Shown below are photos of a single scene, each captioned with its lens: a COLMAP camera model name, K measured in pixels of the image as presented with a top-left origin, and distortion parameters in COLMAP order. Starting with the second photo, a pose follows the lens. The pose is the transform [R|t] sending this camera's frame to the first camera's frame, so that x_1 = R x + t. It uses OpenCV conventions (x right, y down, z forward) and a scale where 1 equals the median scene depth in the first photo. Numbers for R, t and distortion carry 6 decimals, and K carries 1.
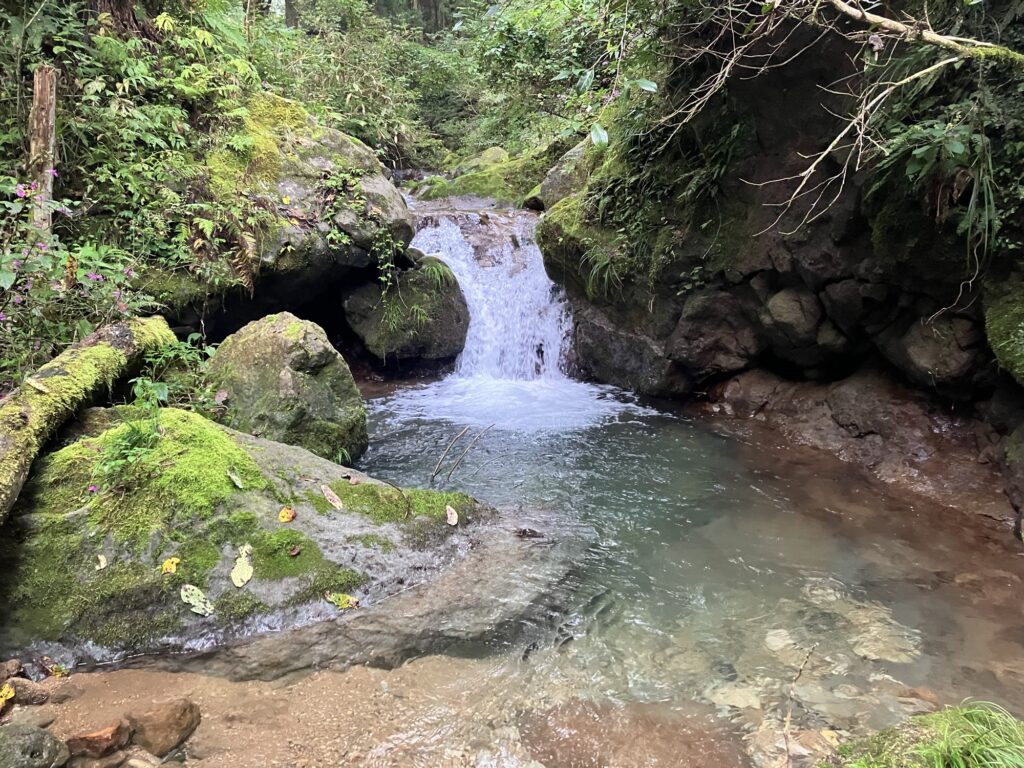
lens RADIAL K [[819.9, 0, 506.1], [0, 819.9, 384.1], [0, 0, 1]] dist [0.016280, -0.007957]
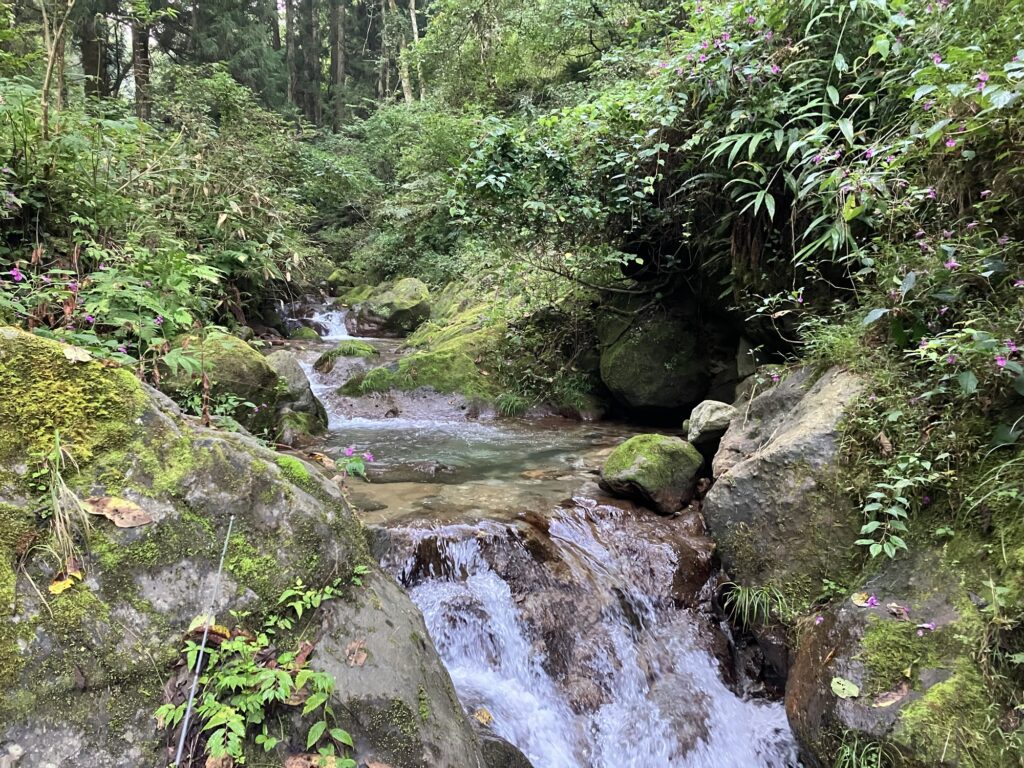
lens RADIAL K [[819.9, 0, 517.0], [0, 819.9, 386.9], [0, 0, 1]] dist [0.016280, -0.007957]
pose [[0.983786, 0.008038, 0.179164, -0.085651], [0.011333, 0.994212, -0.106835, -0.161673], [-0.178985, 0.107133, 0.978001, 0.363374]]
